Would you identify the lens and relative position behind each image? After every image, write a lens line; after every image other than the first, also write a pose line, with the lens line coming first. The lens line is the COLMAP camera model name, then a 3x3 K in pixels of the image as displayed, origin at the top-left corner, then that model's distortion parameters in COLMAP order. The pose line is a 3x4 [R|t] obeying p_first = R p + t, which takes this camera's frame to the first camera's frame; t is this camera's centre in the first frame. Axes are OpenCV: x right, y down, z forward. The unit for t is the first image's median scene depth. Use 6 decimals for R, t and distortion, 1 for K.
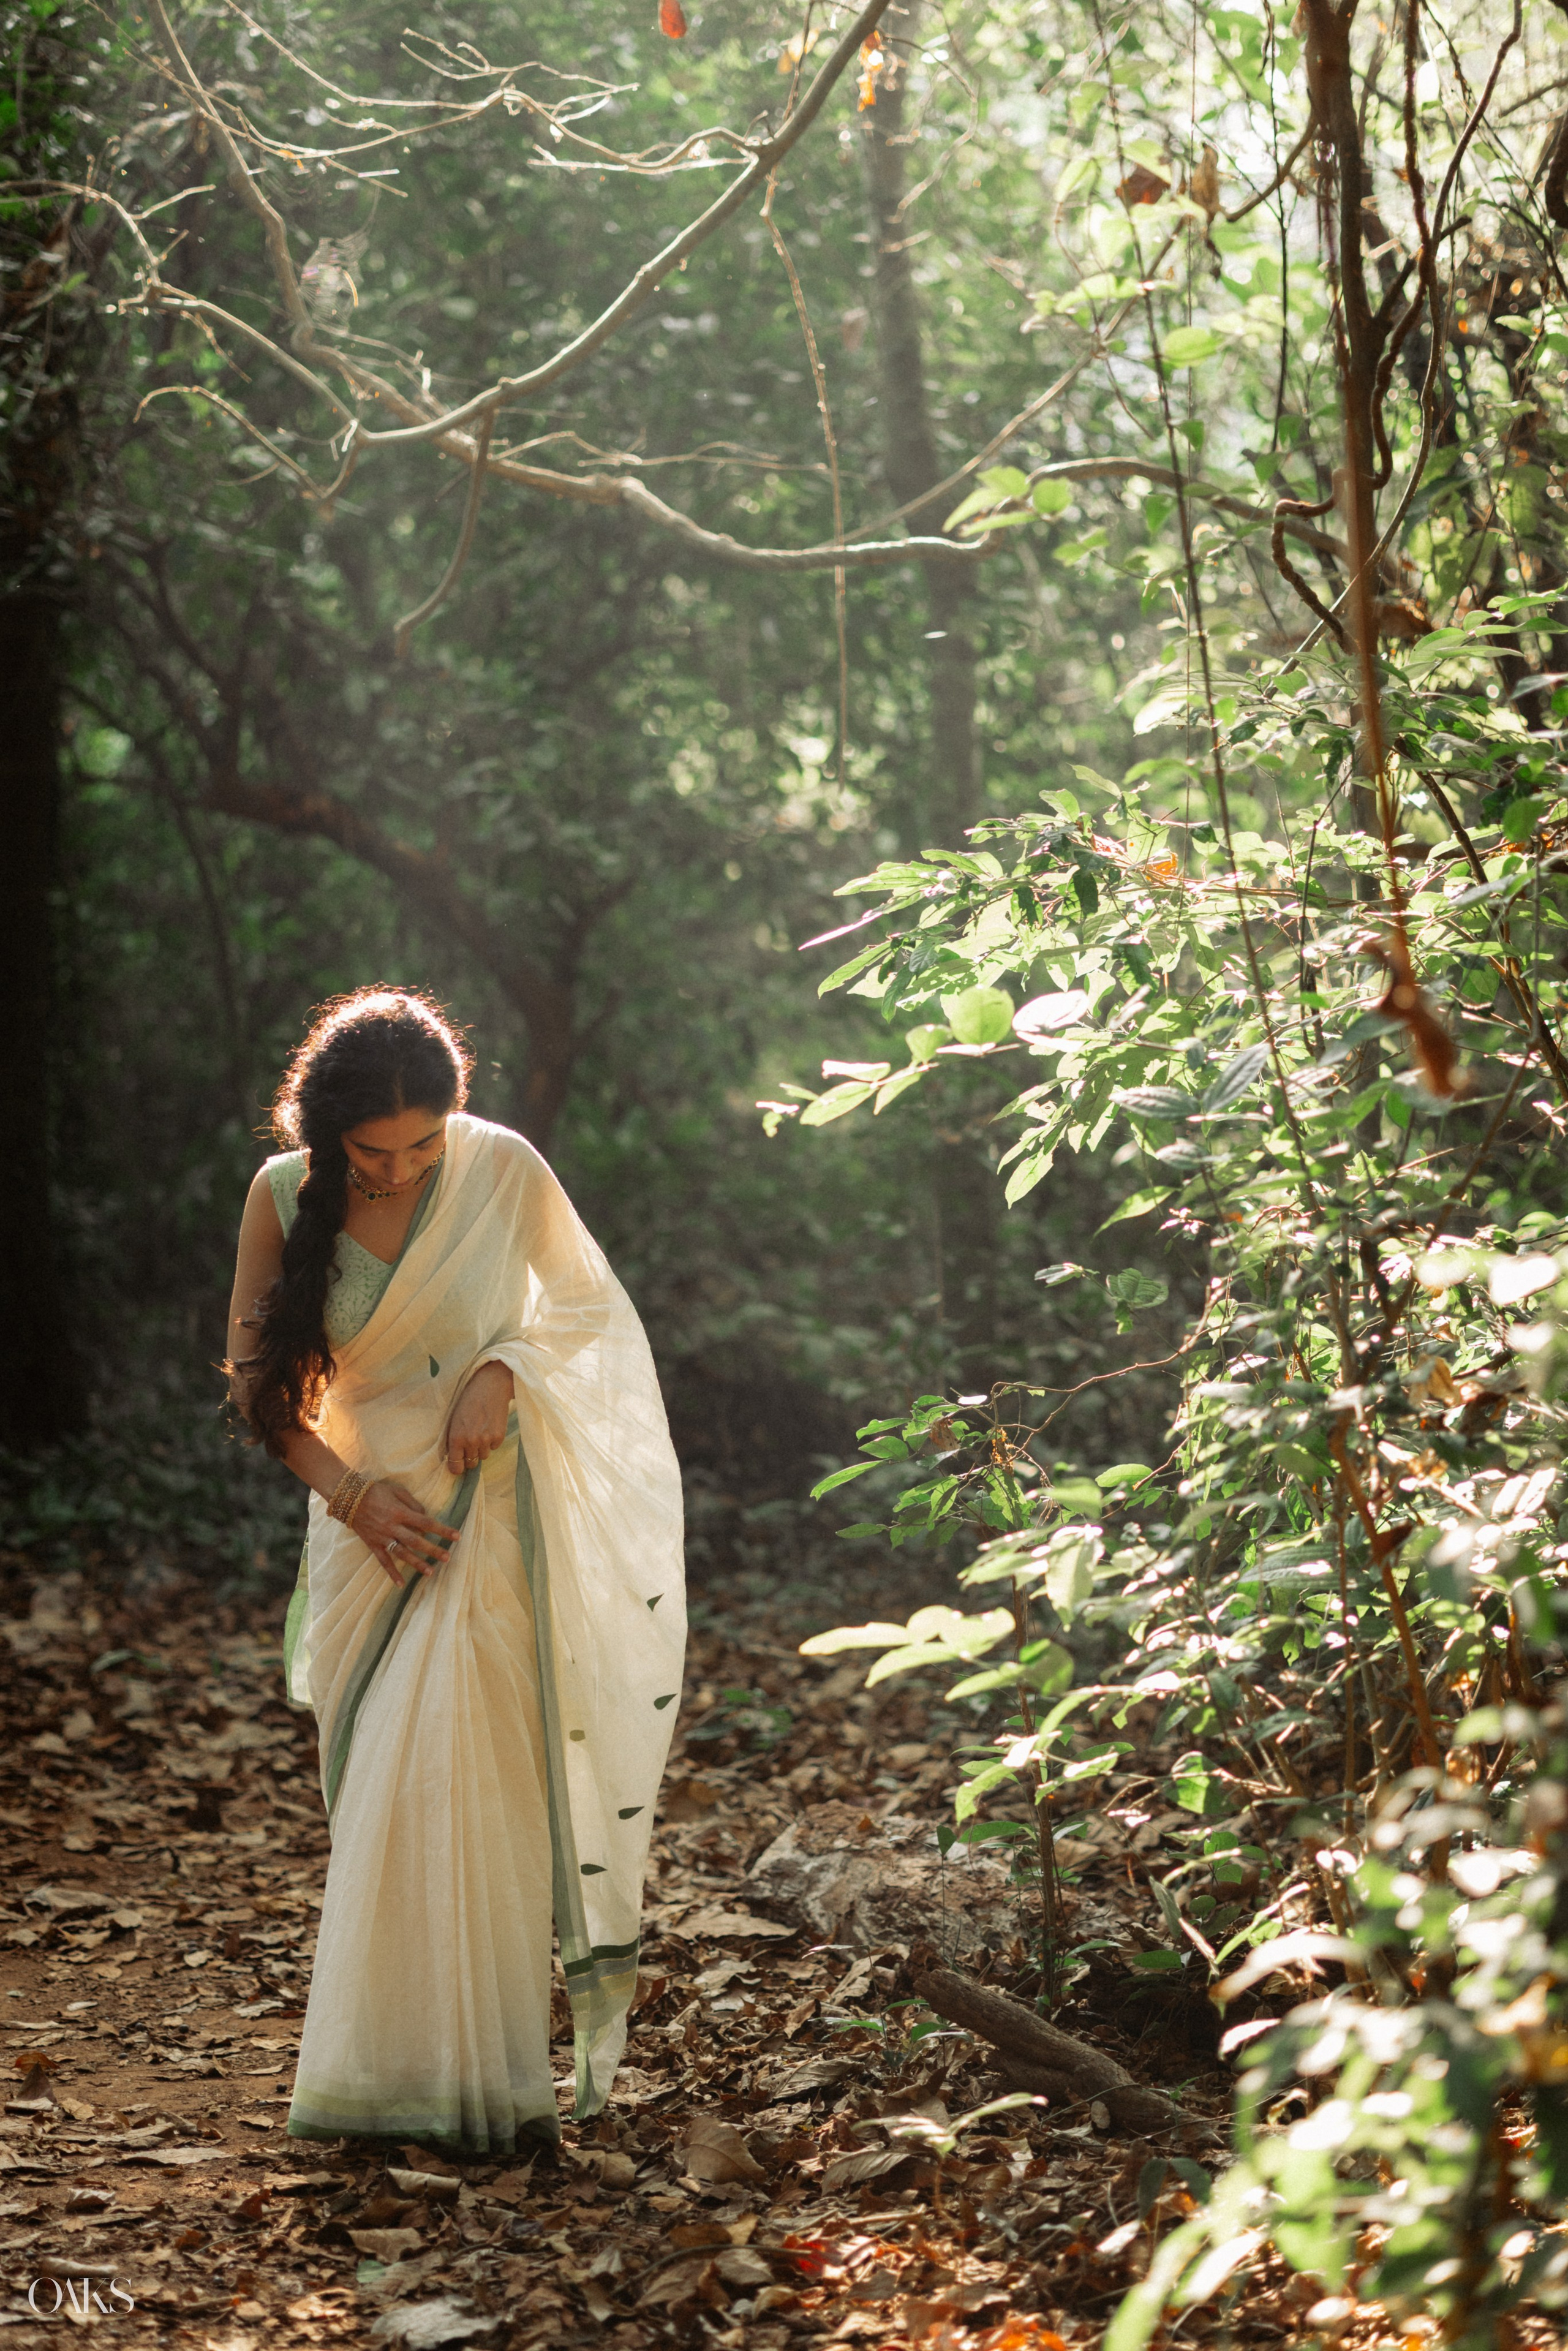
lens RADIAL K [[5596.9, 0, 745.2], [0, 5596.9, 1054.1], [0, 0, 1]] dist [0.048969, 0.000000]
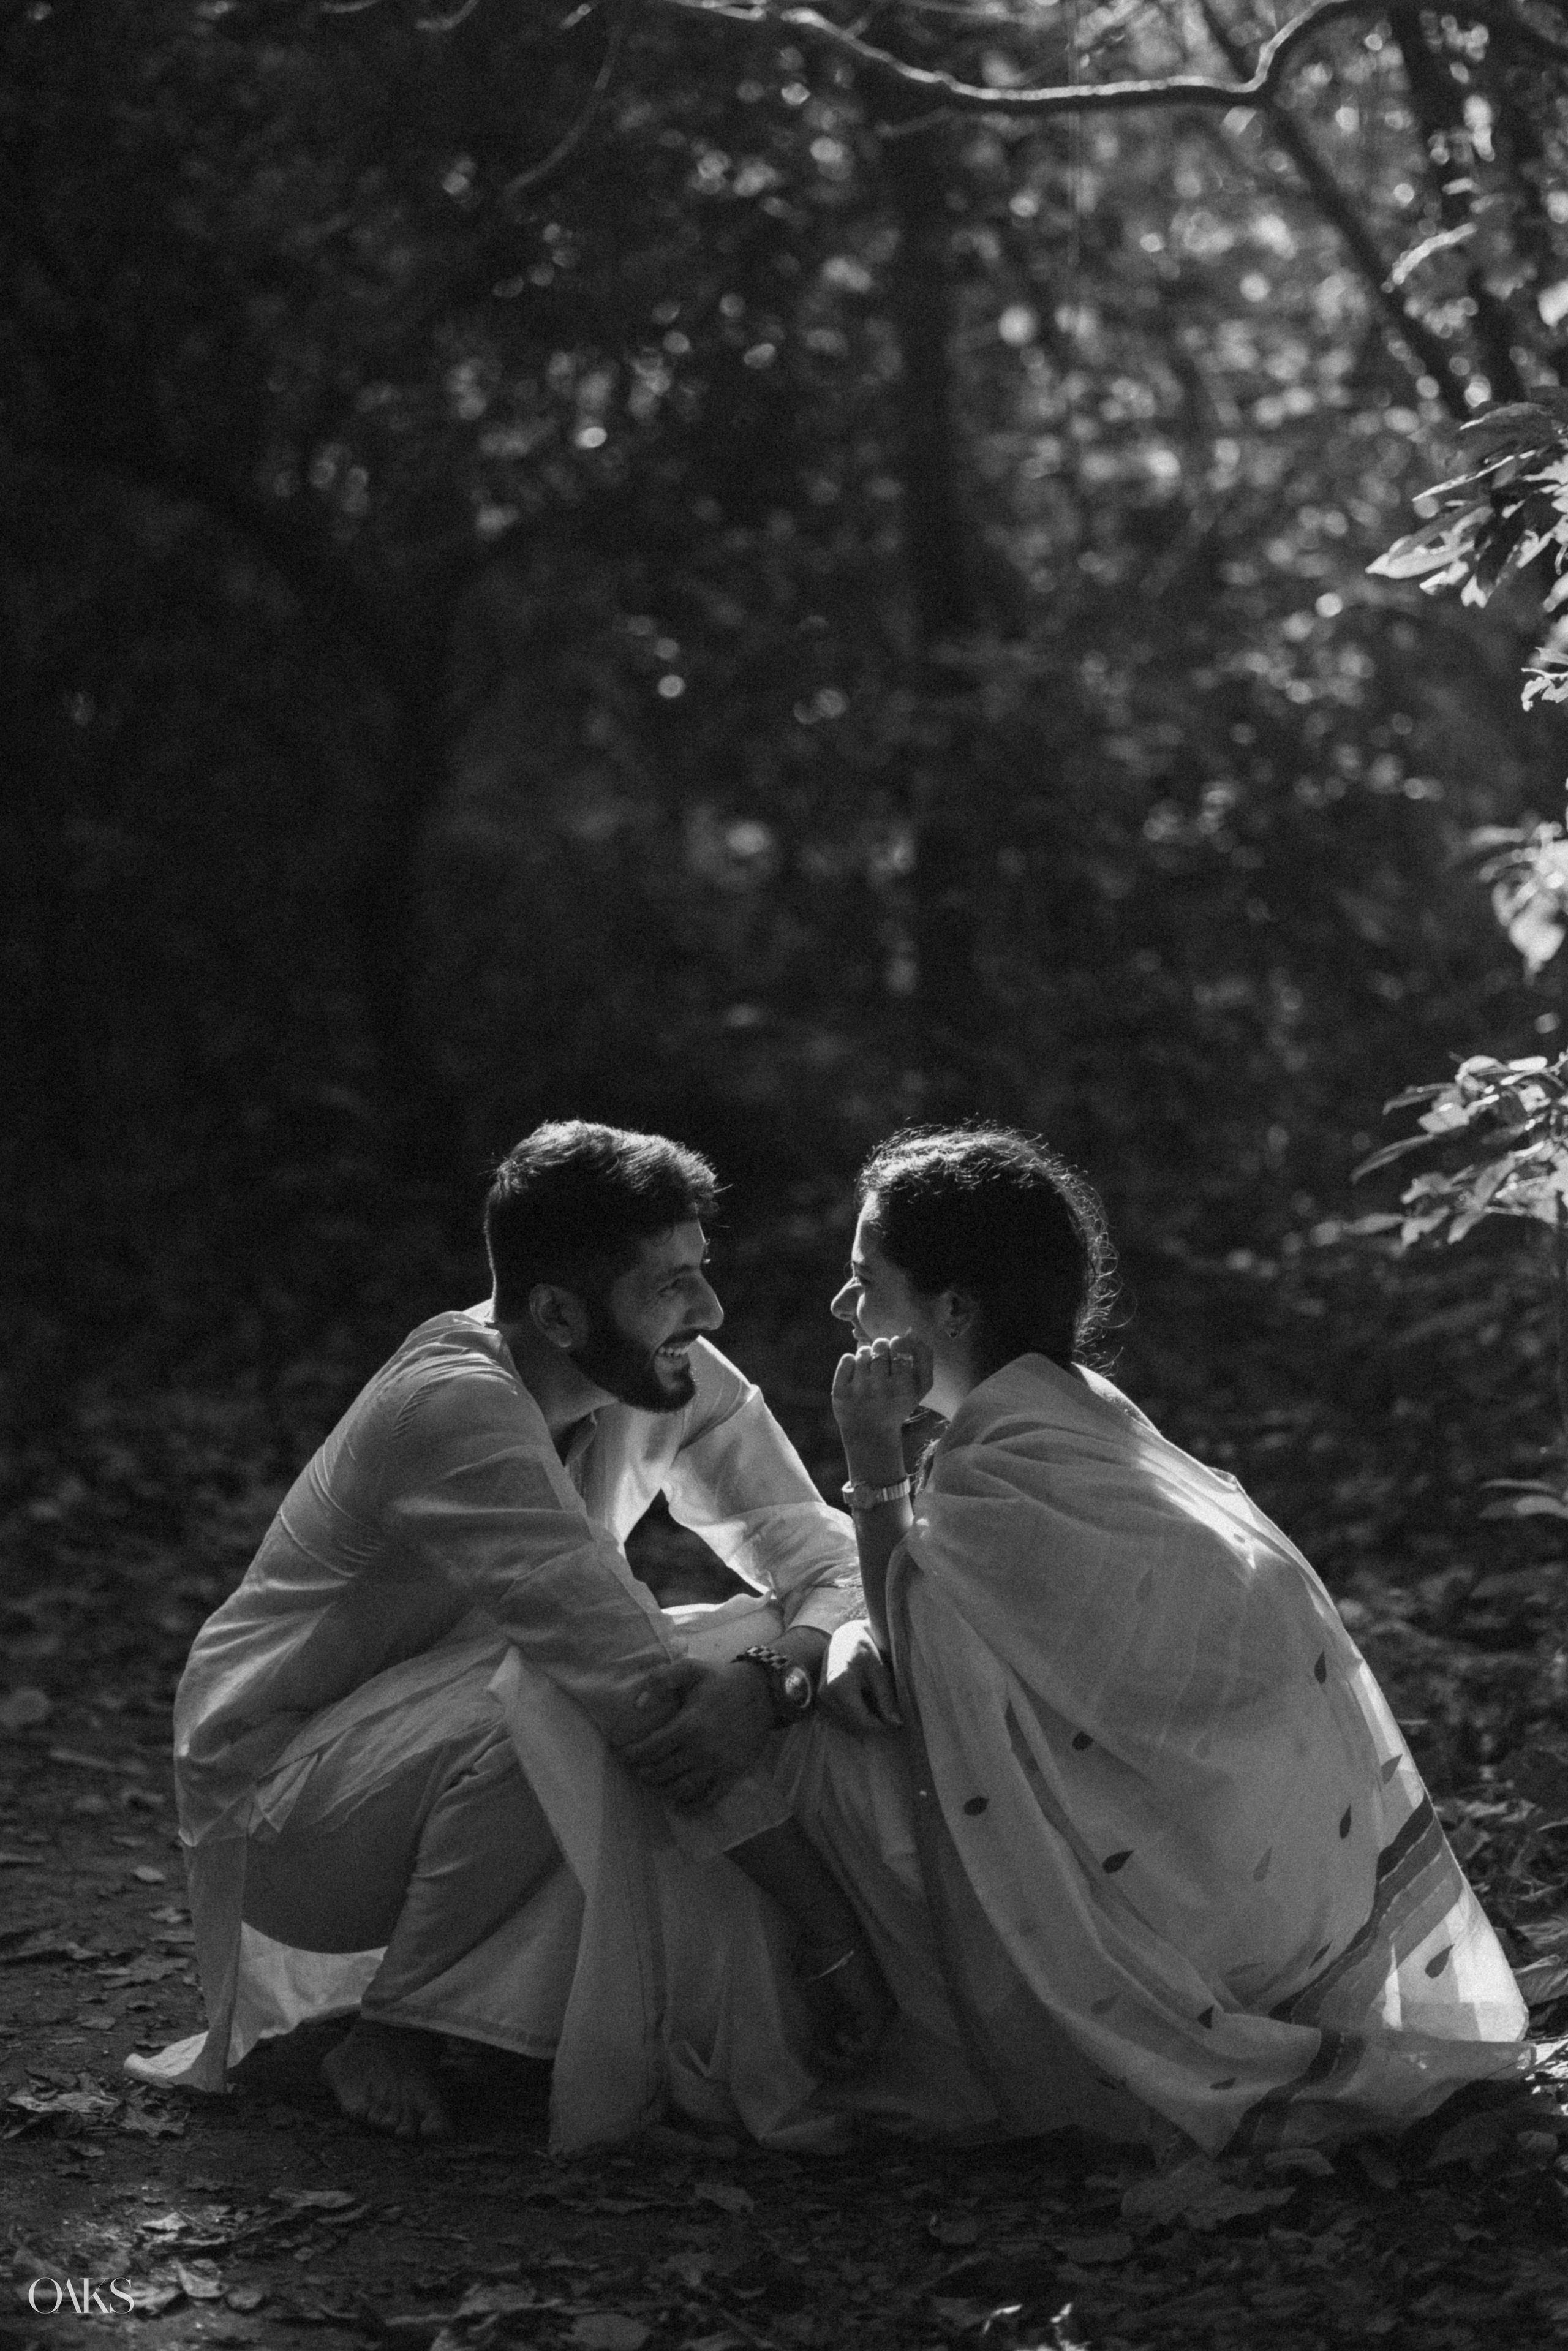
lens RADIAL K [[5732.6, 0, 796.1], [0, 5732.6, 1119.5], [0, 0, 1]] dist [-0.011971, 0.000000]
pose [[0.992241, -0.005325, 0.124219, -0.137773], [-0.001022, 0.998699, 0.050978, 0.021536], [-0.124329, -0.050709, 0.990944, 0.139813]]
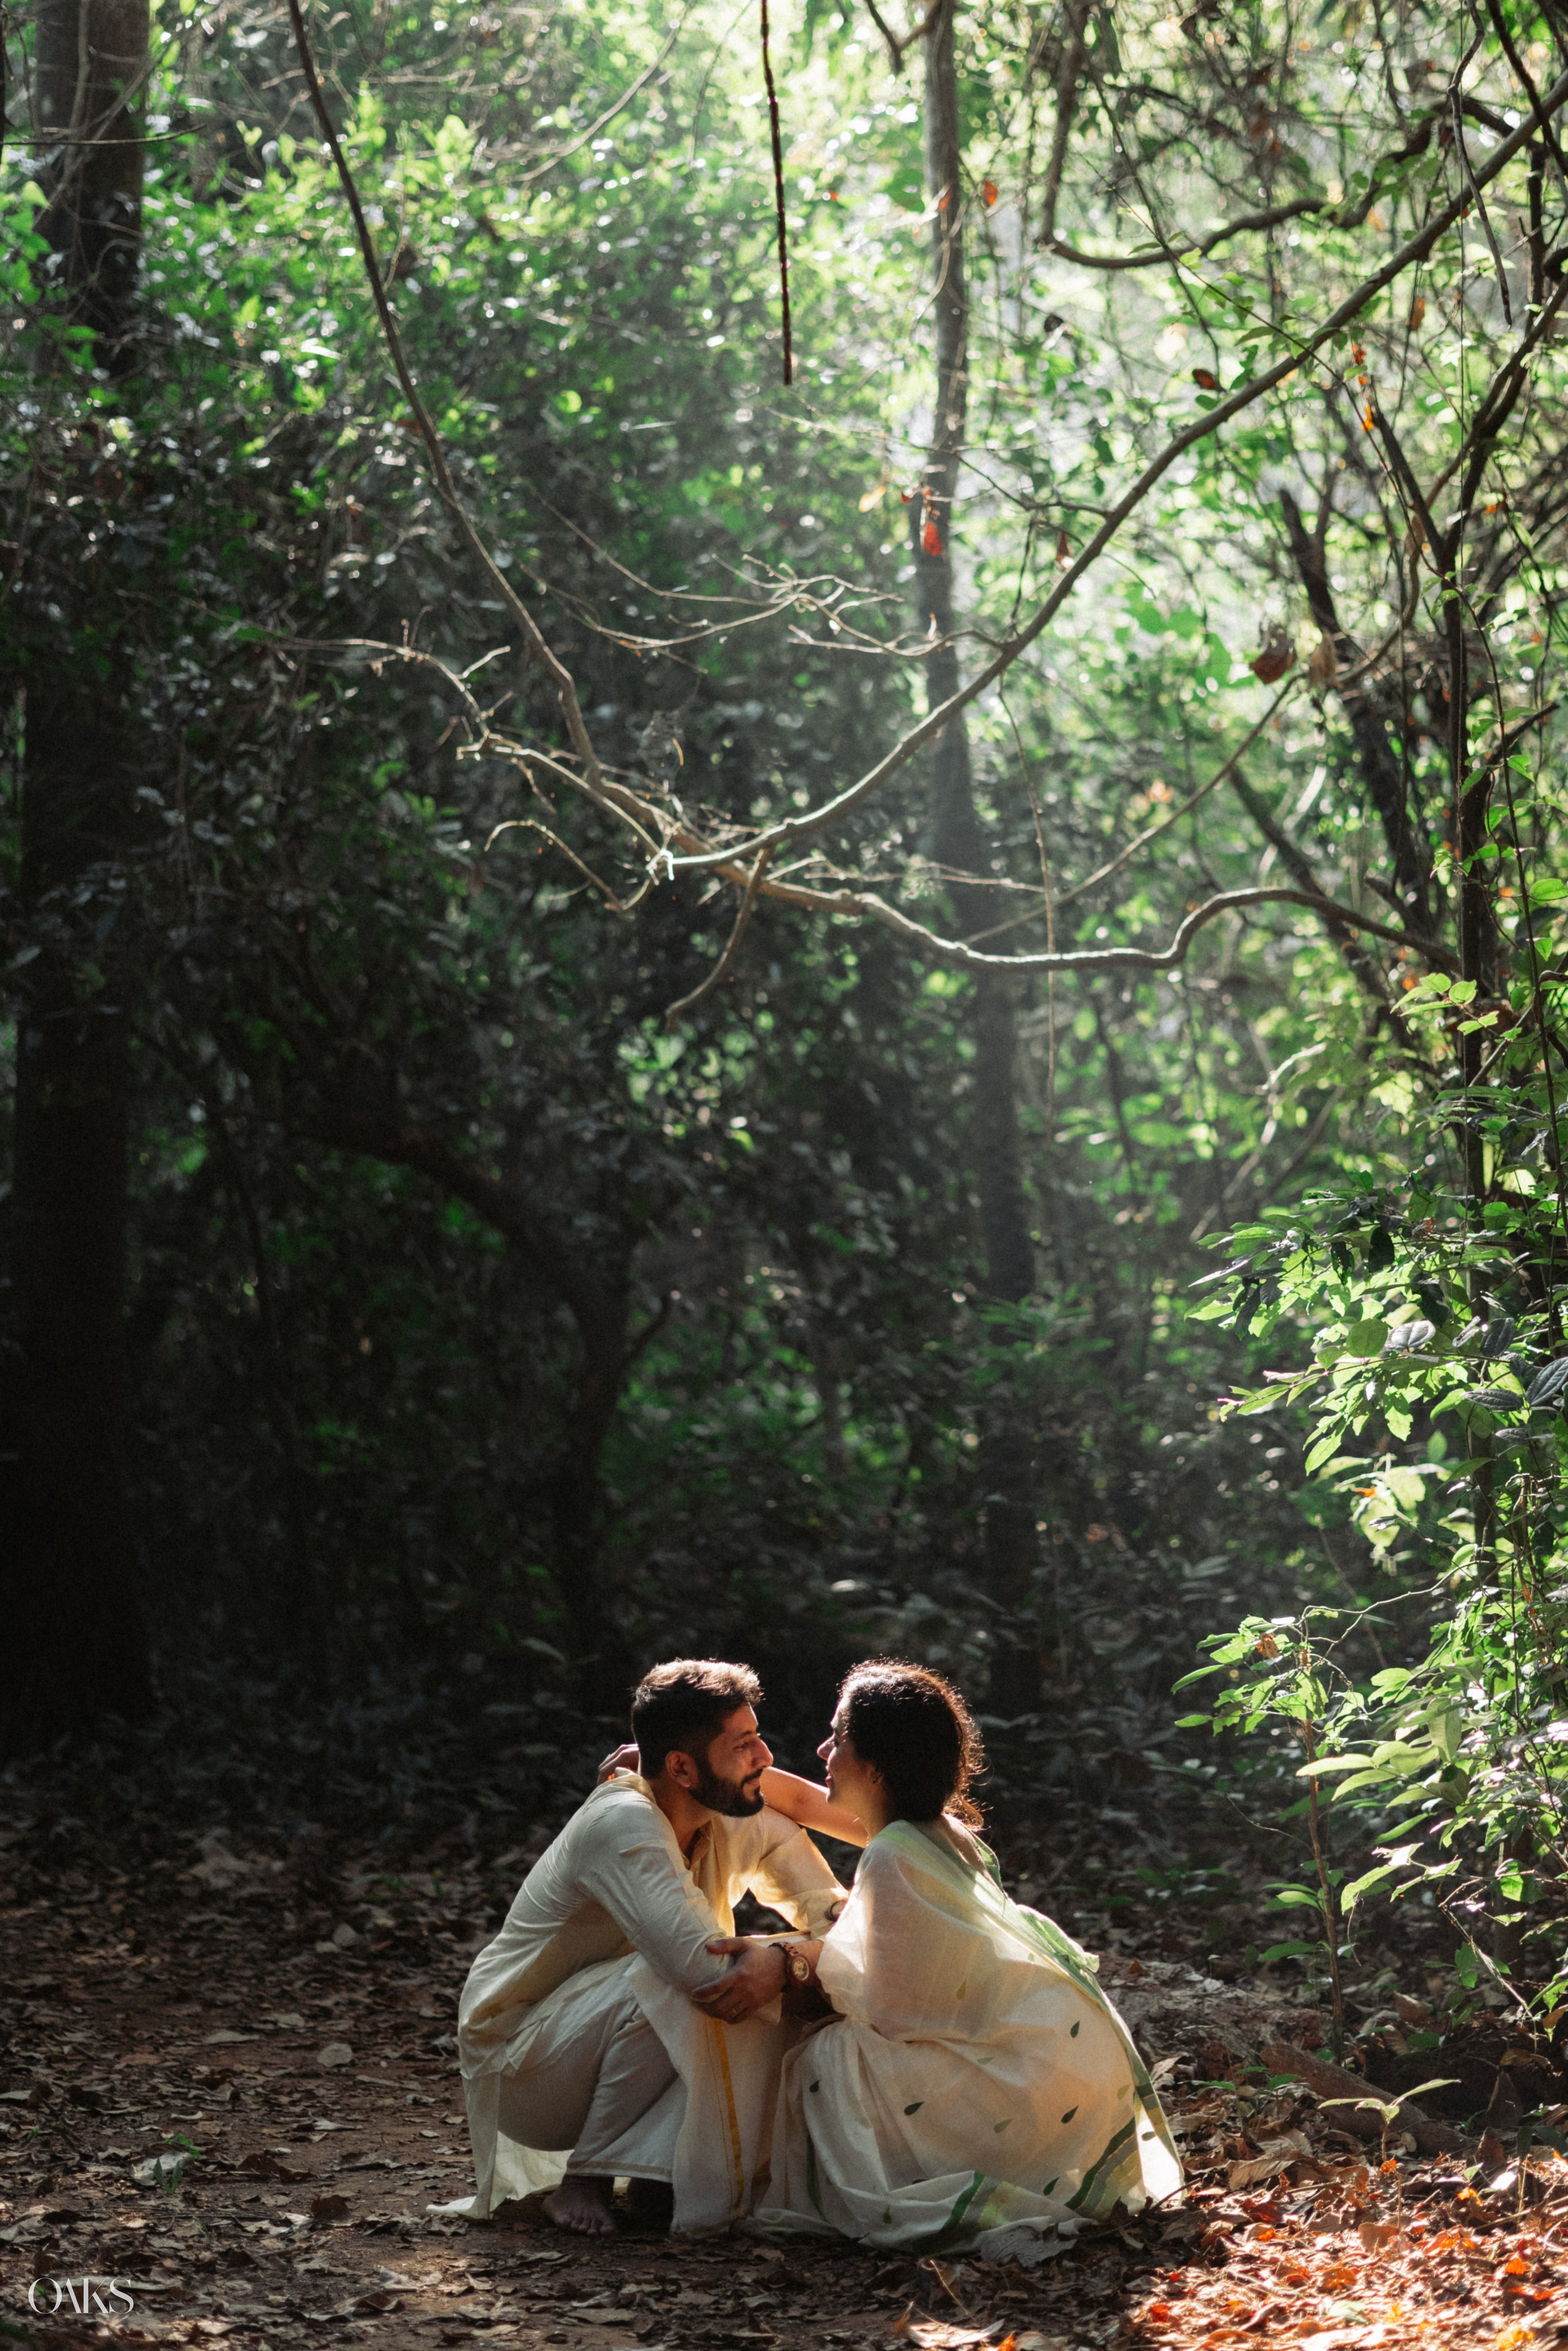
lens RADIAL K [[6368.5, 0, 926.5], [0, 6368.5, 886.7], [0, 0, 1]] dist [-0.005758, 0.000000]
pose [[0.993935, 0.007377, 0.109718, -0.171227], [0.000695, 0.997306, -0.073348, -0.001602], [-0.109964, 0.072979, 0.991253, -0.415234]]
